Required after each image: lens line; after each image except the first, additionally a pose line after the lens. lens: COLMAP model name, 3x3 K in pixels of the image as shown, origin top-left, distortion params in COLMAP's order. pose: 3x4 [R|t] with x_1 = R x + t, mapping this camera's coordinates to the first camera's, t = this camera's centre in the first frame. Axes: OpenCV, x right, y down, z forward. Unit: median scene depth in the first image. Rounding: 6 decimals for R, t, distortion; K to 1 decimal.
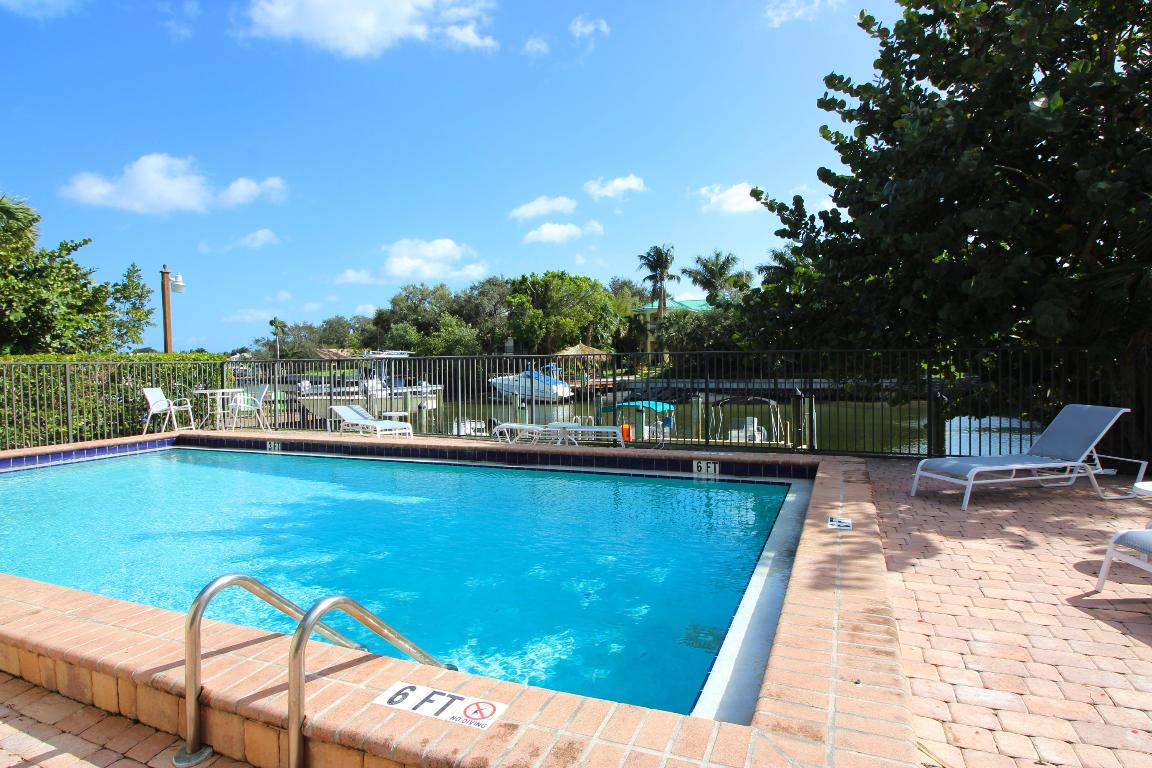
lens RADIAL K [[633.9, 0, 576.6], [0, 633.9, 380.4], [0, 0, 1]] dist [0.003731, 0.000444]
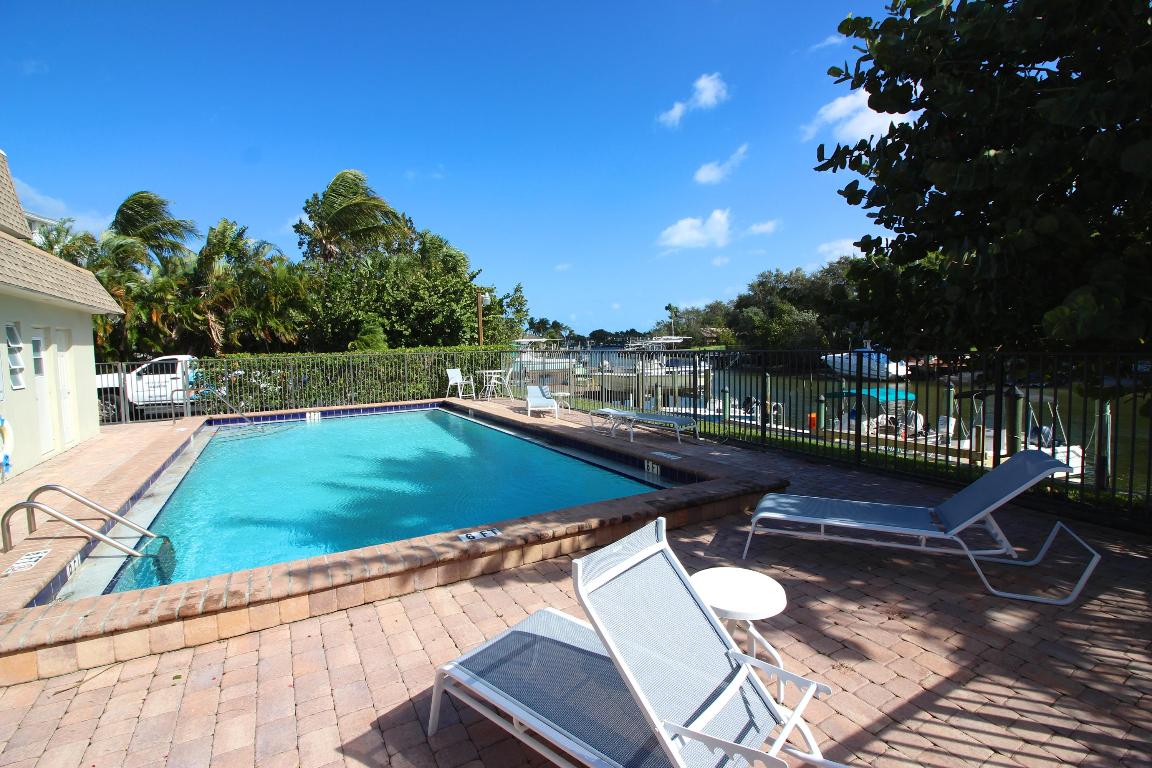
lens RADIAL K [[532.0, 0, 574.5], [0, 532.0, 381.0], [0, 0, 1]] dist [-0.001340, -0.000045]
pose [[0.791026, 0.042029, -0.610337, 0.202408], [-0.008789, 0.998315, 0.057354, -0.018864], [0.611719, -0.040004, 0.790063, 0.066754]]
